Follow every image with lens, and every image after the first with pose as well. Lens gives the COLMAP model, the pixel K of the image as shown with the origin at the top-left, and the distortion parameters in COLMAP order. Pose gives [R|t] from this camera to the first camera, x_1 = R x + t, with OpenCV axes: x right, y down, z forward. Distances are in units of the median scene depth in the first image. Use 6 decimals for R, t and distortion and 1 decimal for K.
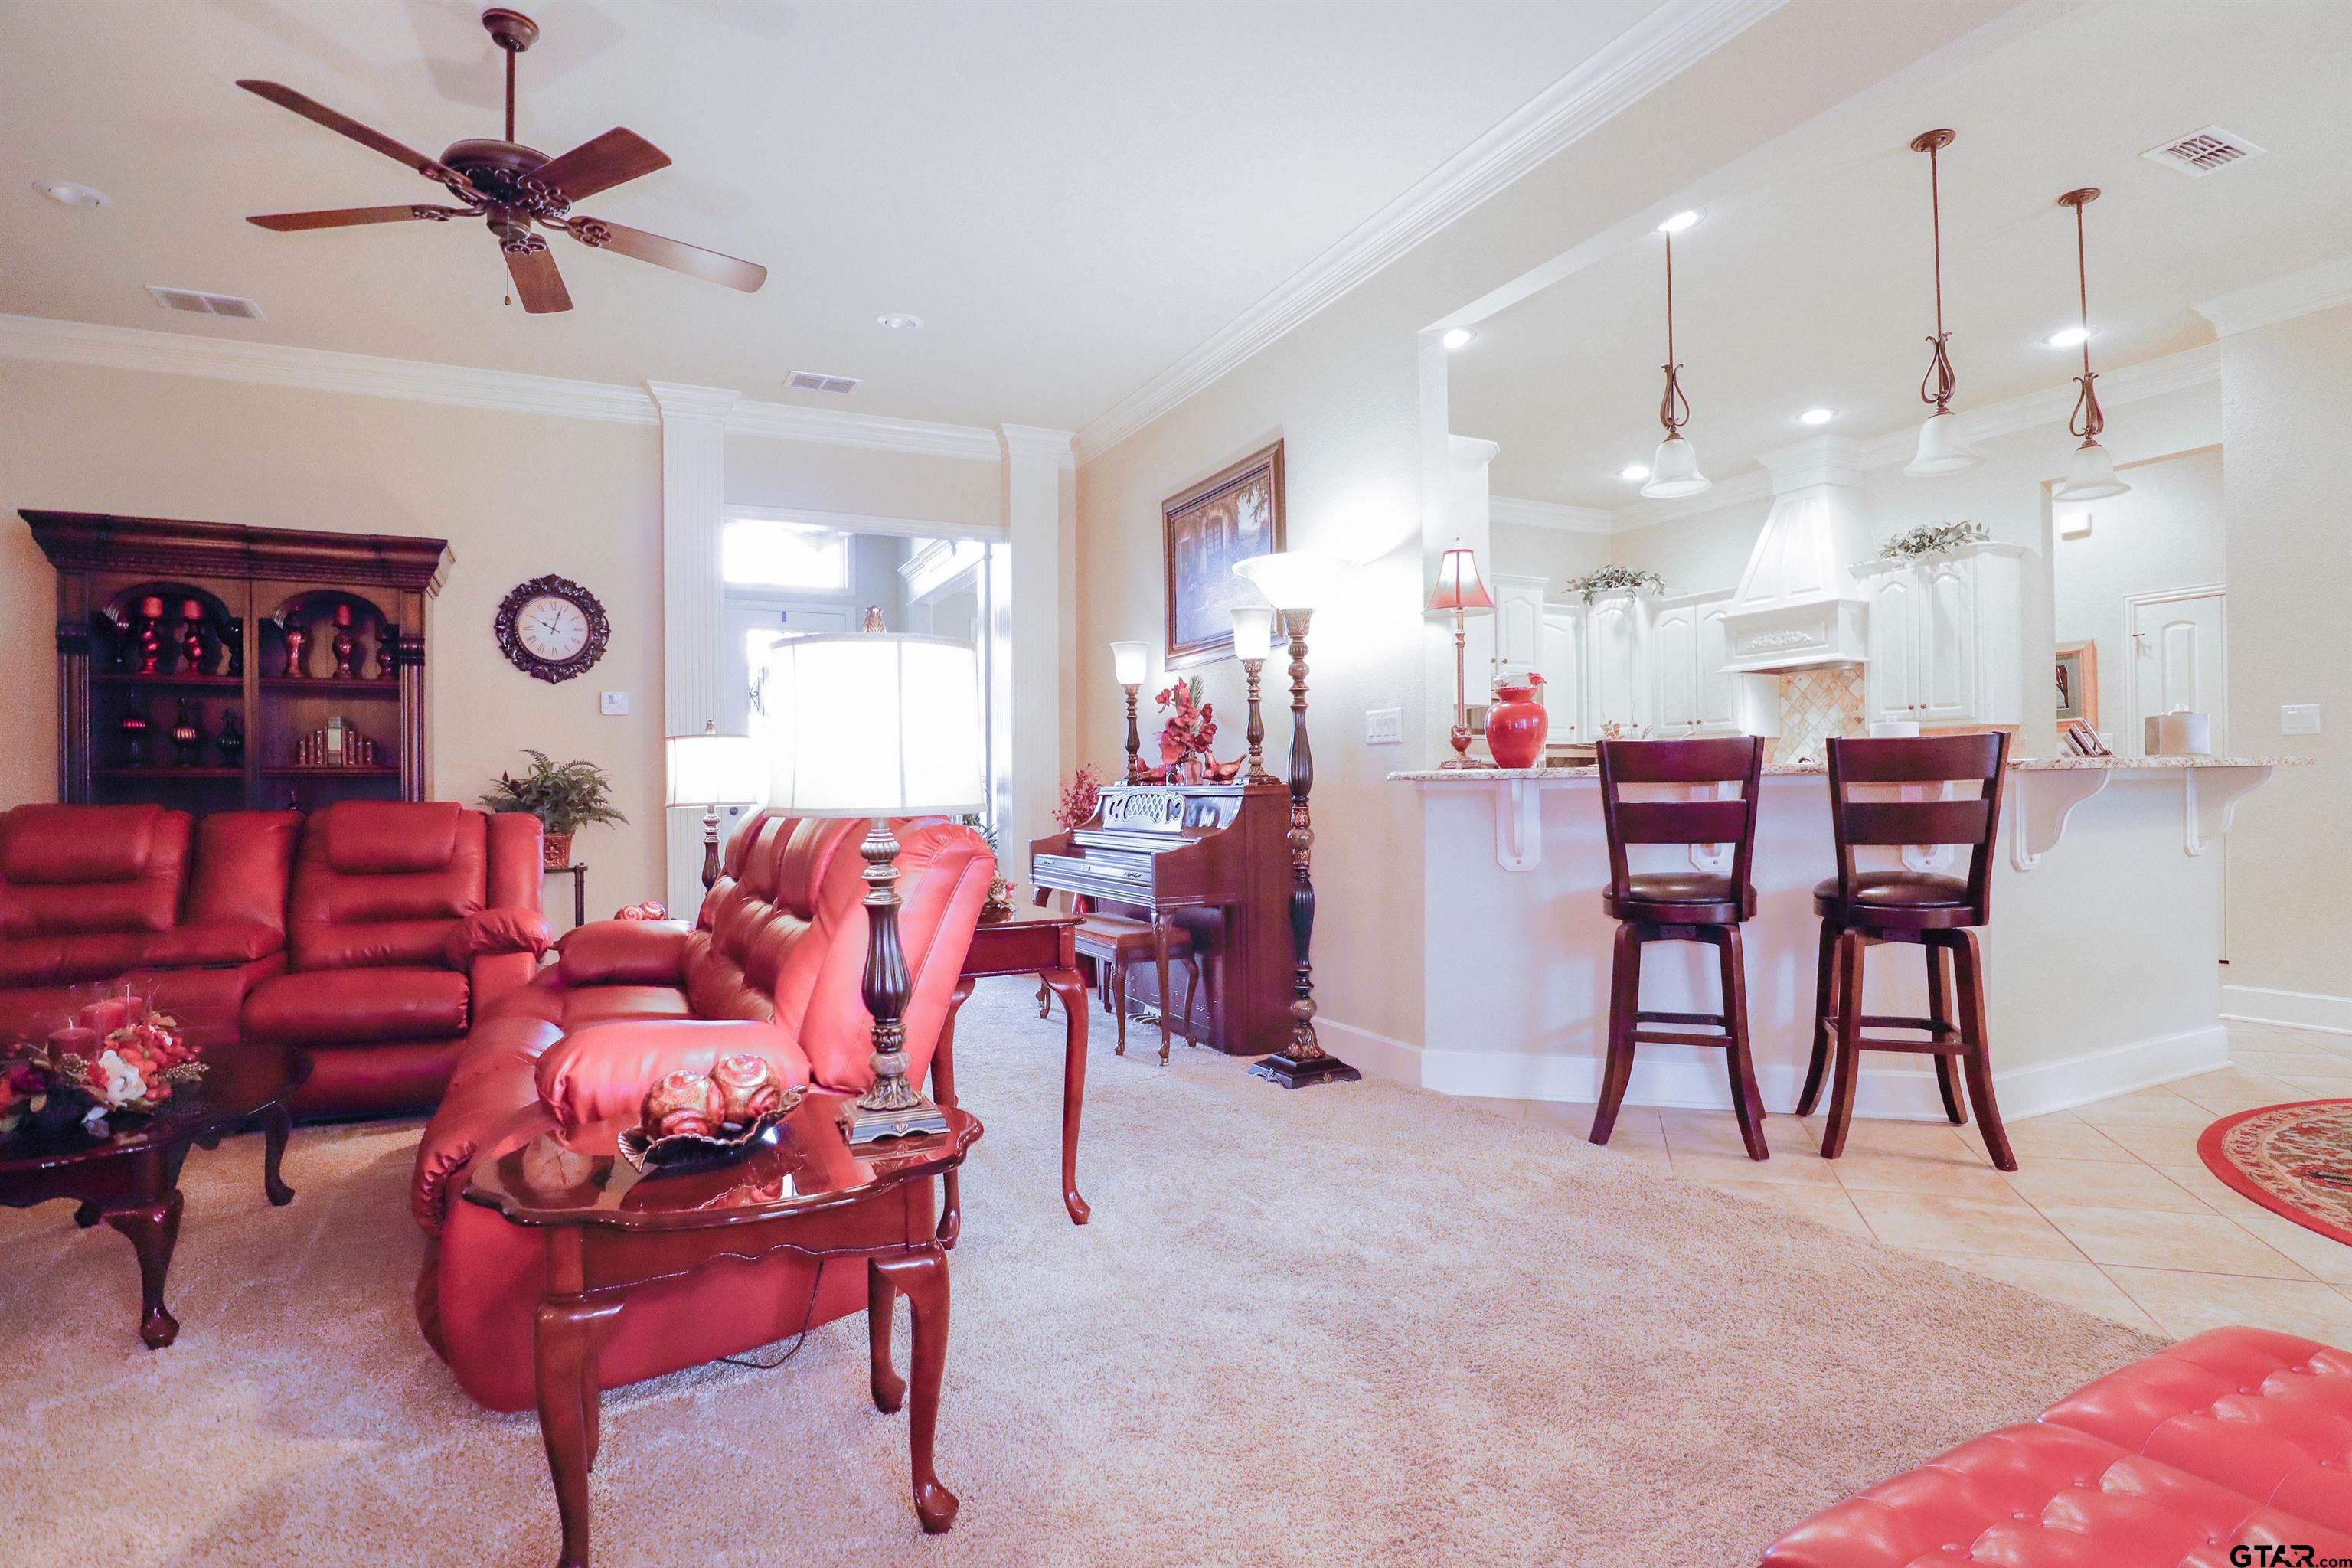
lens RADIAL K [[1194.6, 0, 1165.1], [0, 1194.6, 799.4], [0, 0, 1]] dist [-0.039369, 0.010766]
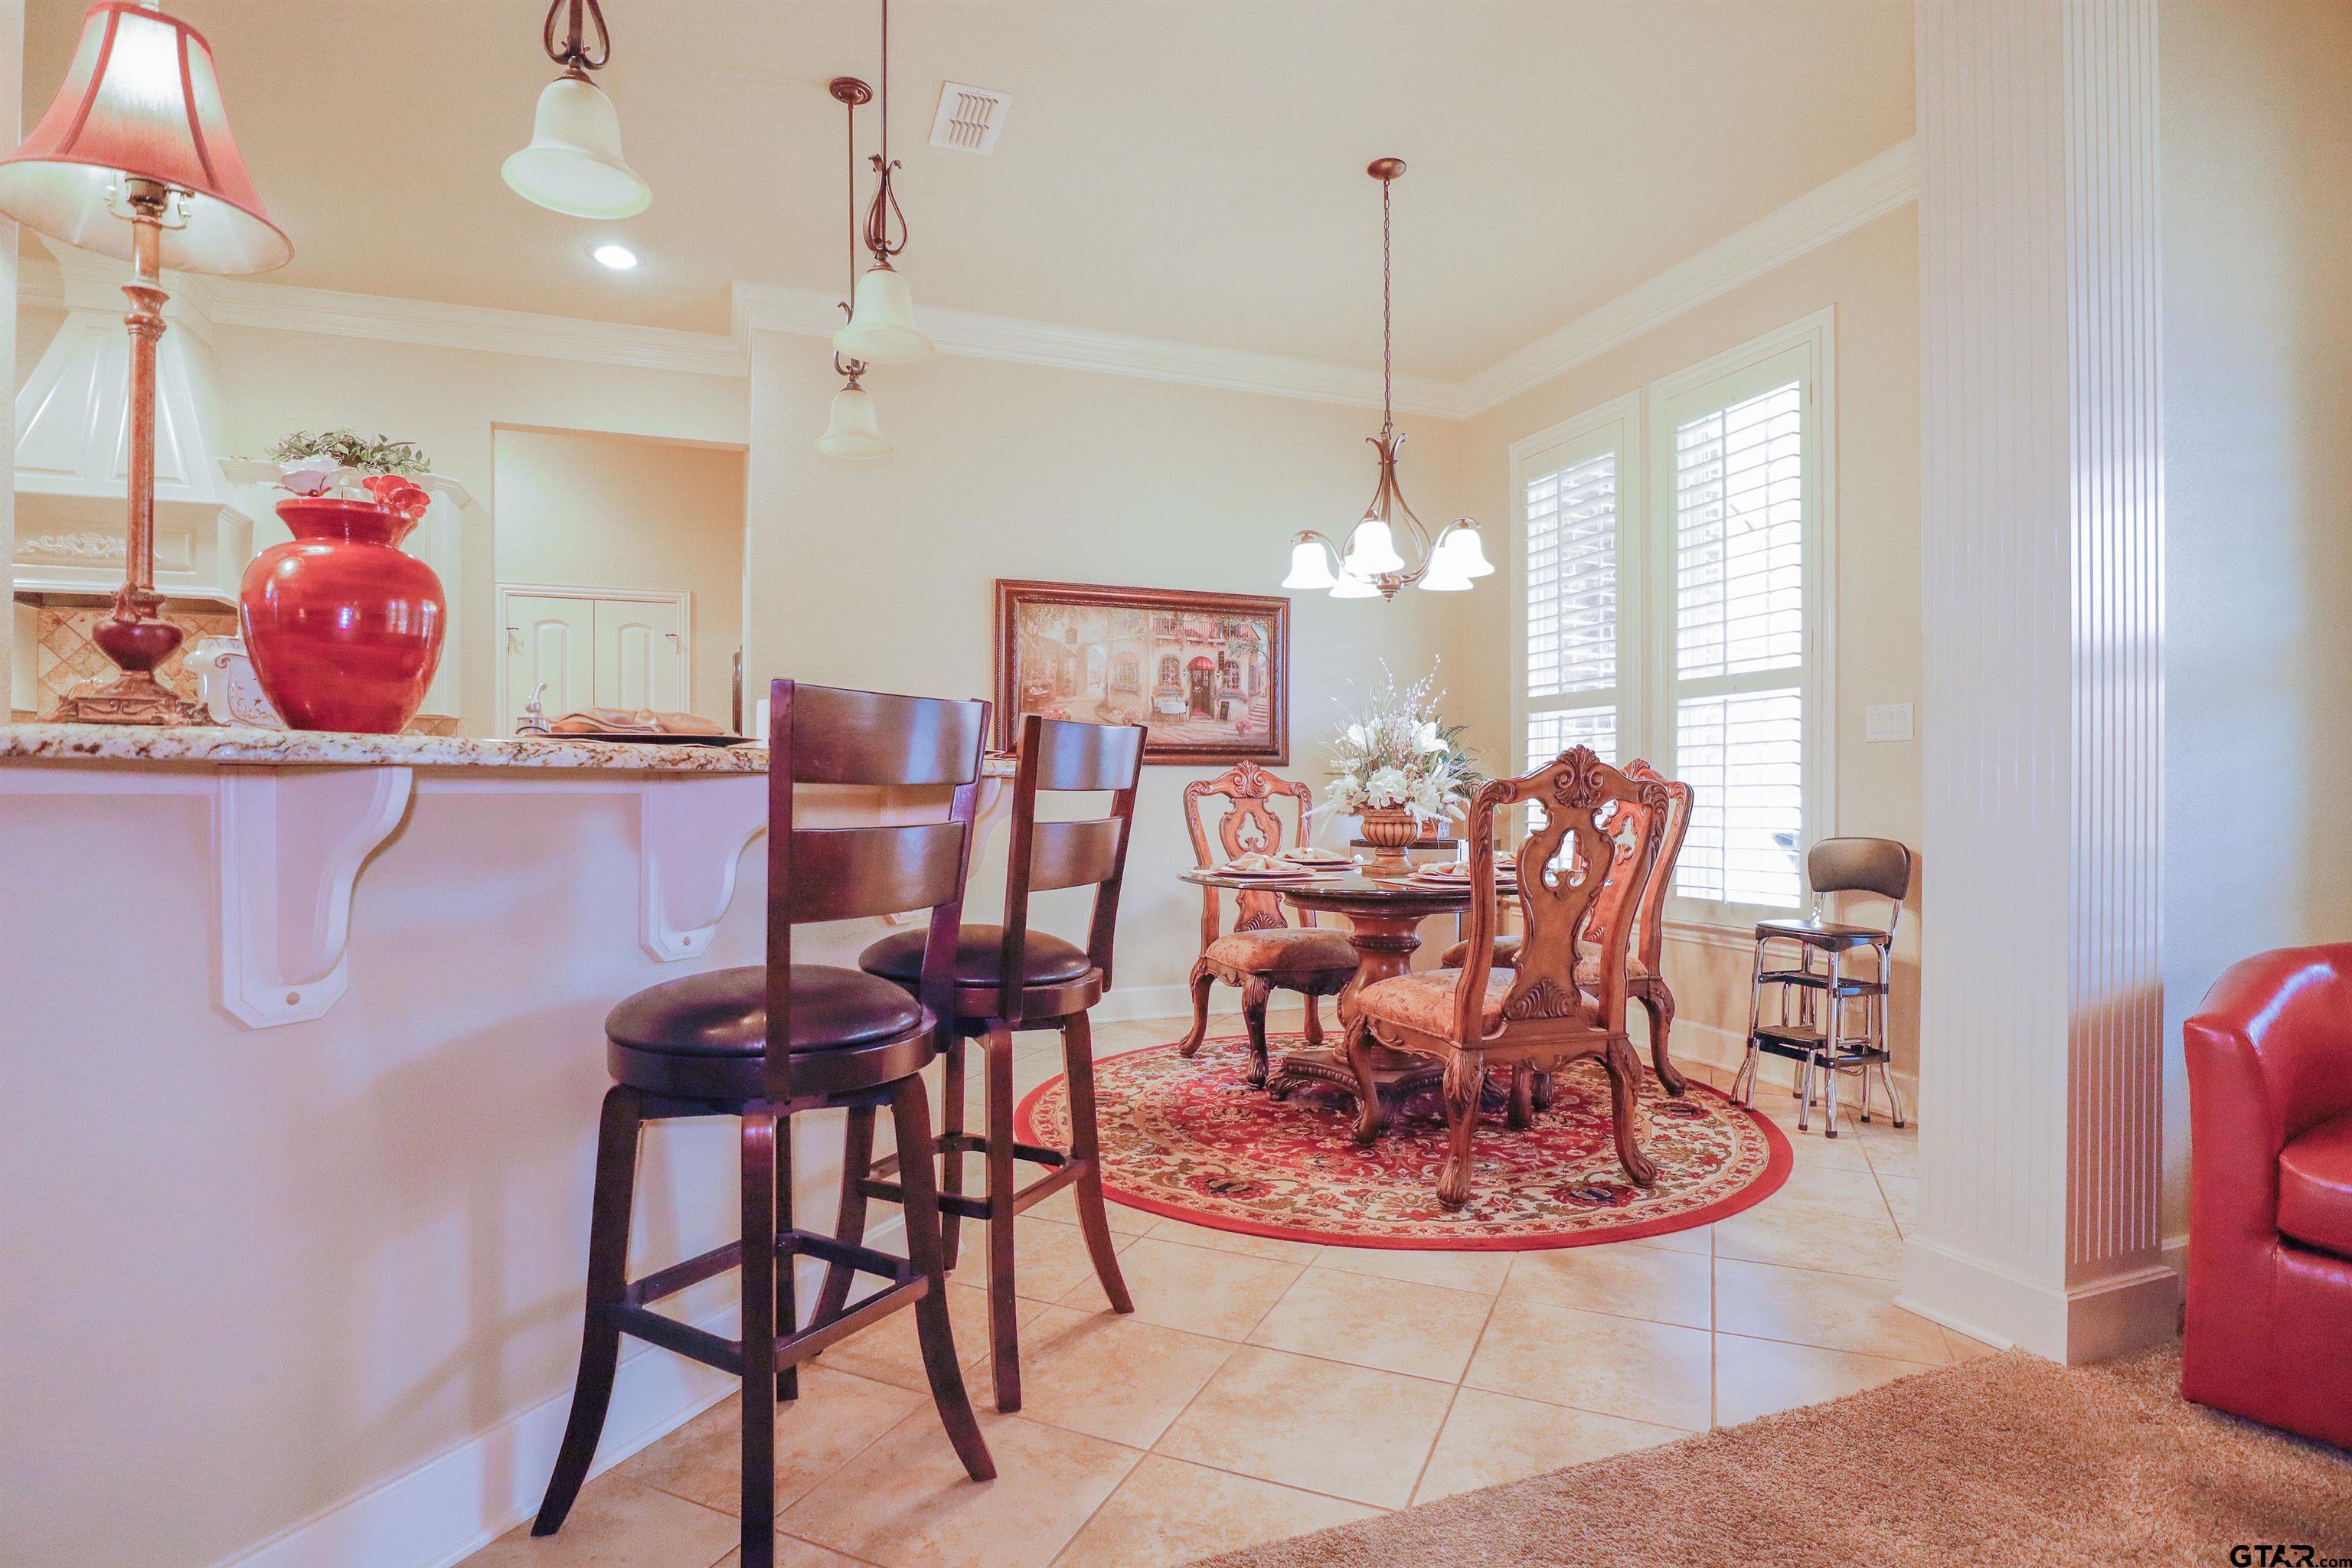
lens RADIAL K [[1194.6, 0, 1162.8], [0, 1194.6, 791.2], [0, 0, 1]] dist [-0.039369, 0.010766]
pose [[0.079285, 0.016104, 0.996722, -0.026223], [0.000994, 0.999868, -0.016234, -0.003046], [-0.996852, 0.002278, 0.079258, 0.570688]]
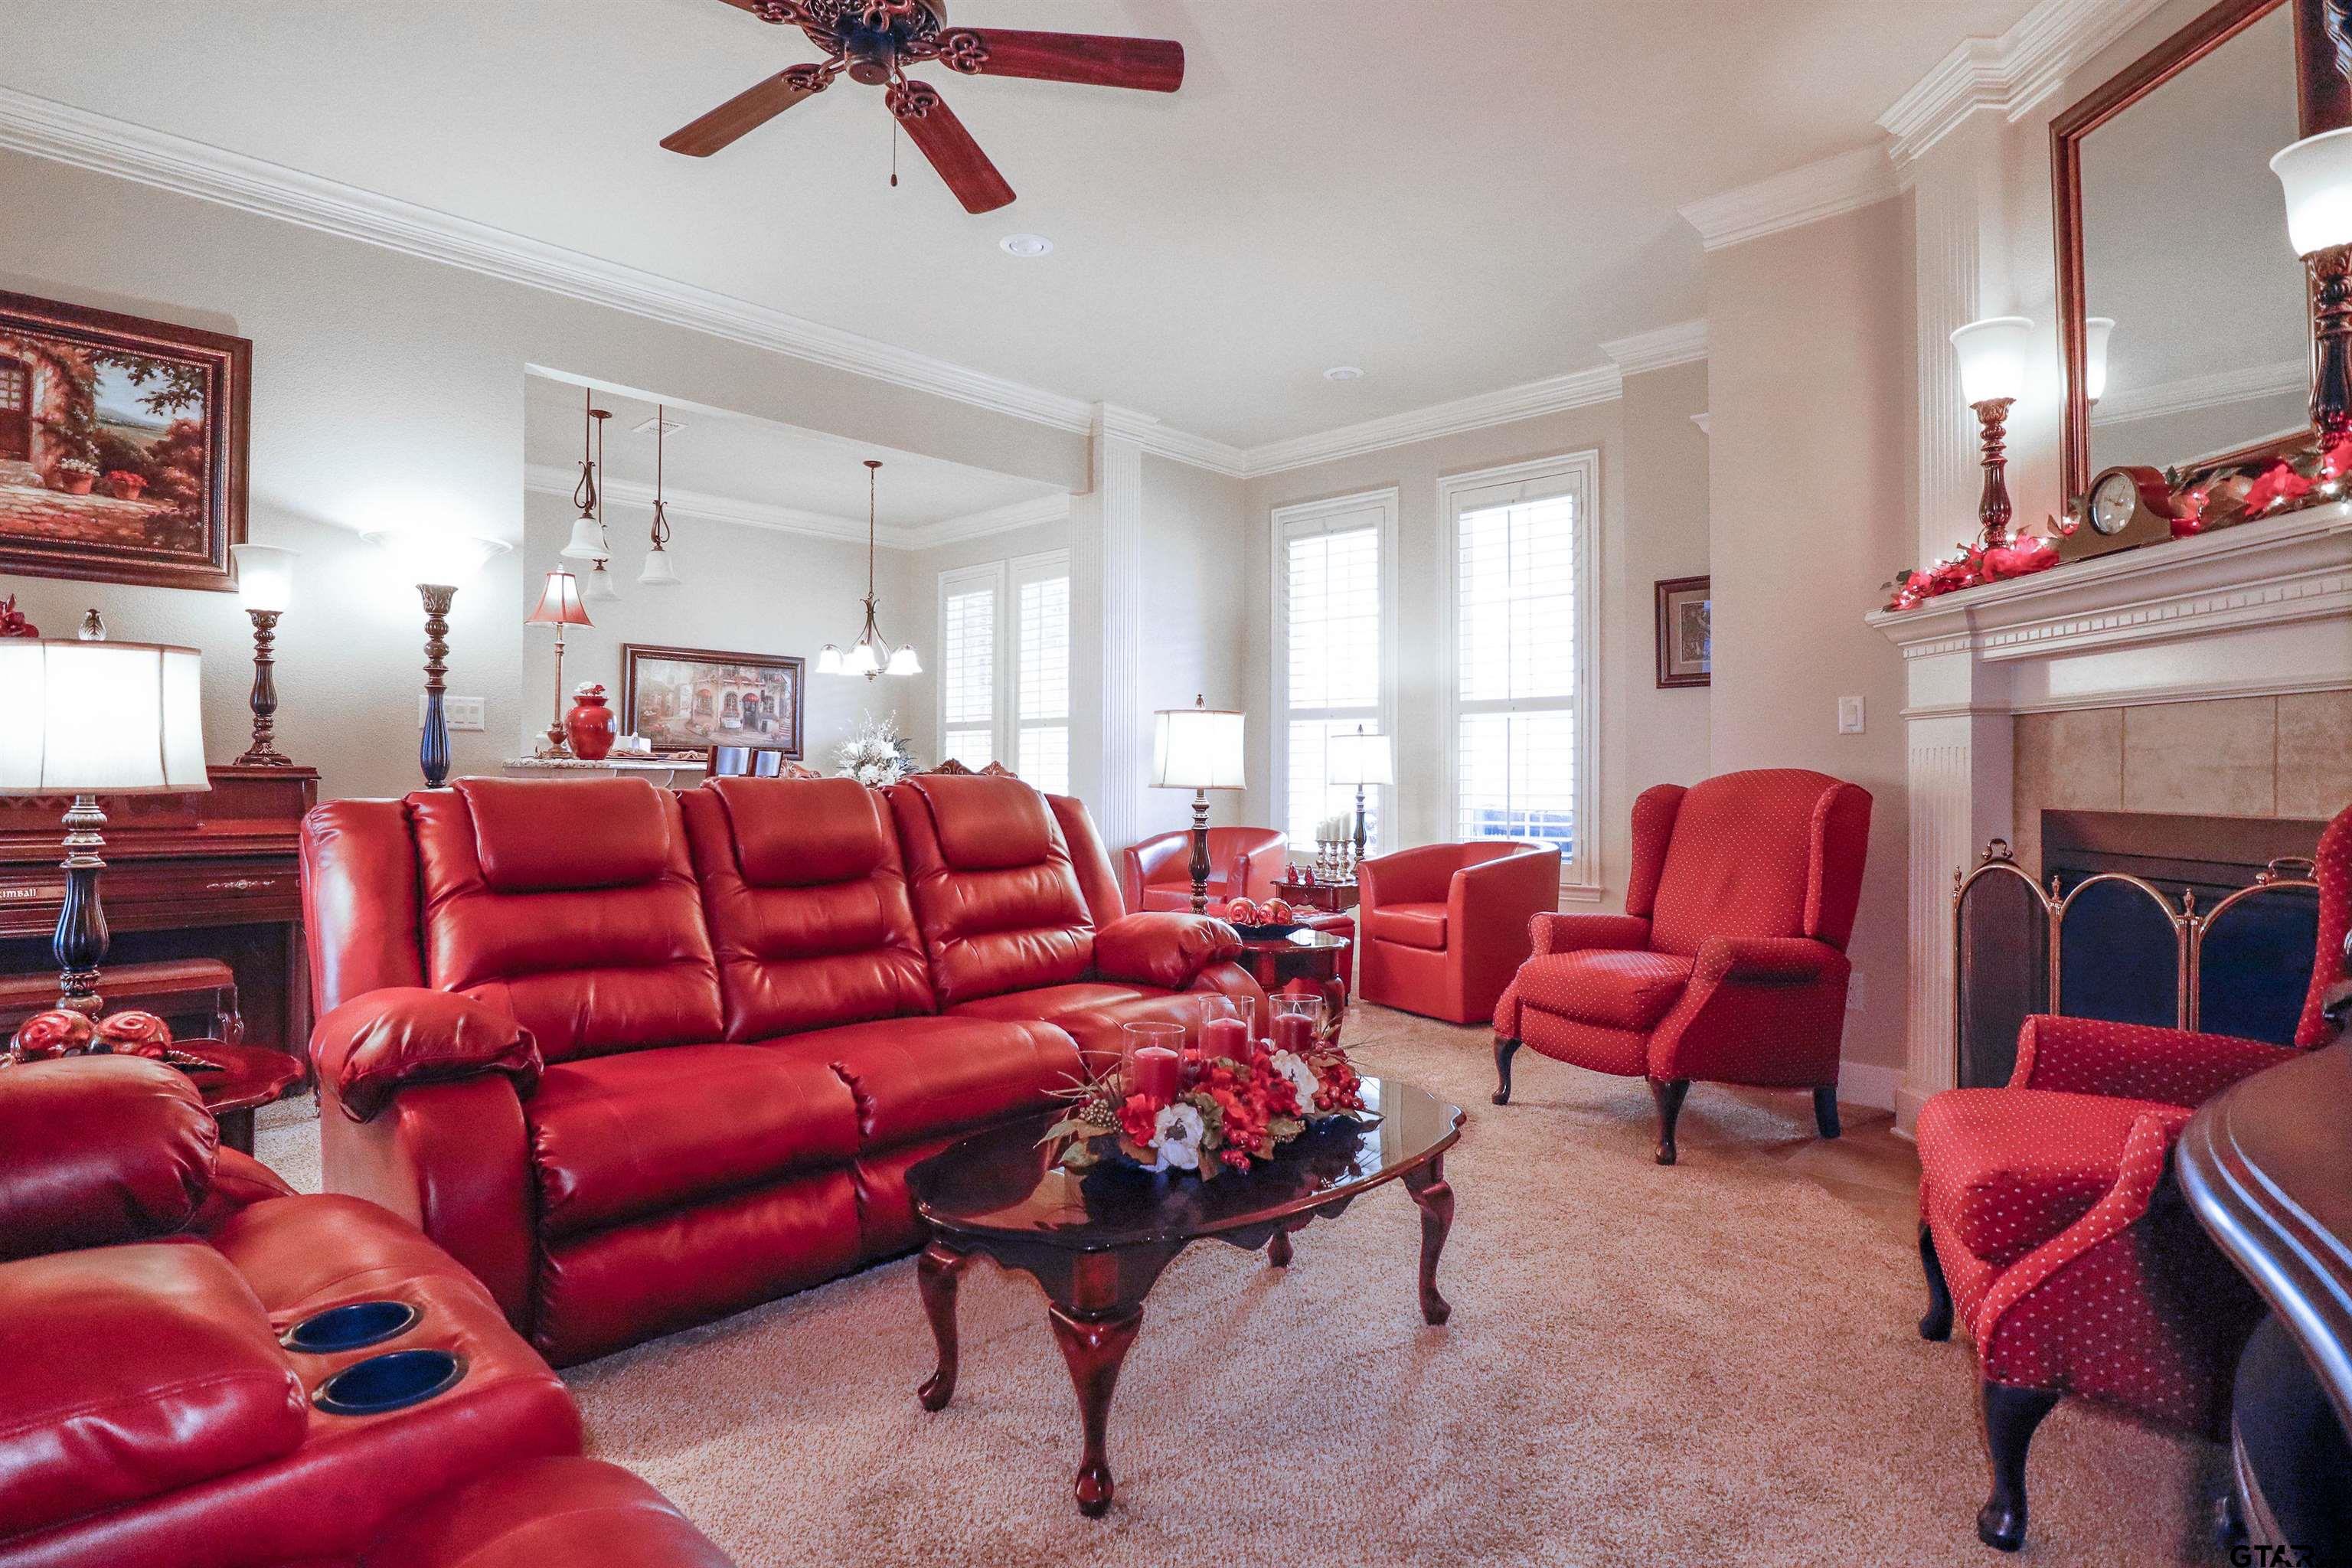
lens RADIAL K [[1236.5, 0, 1157.2], [0, 1236.5, 767.7], [0, 0, 1]] dist [-0.002675, 0.000196]
pose [[-0.349264, 0.020200, 0.936806, -0.899885], [0.000376, 0.999771, -0.021418, 0.008198], [-0.937024, -0.007129, -0.349192, 0.699244]]
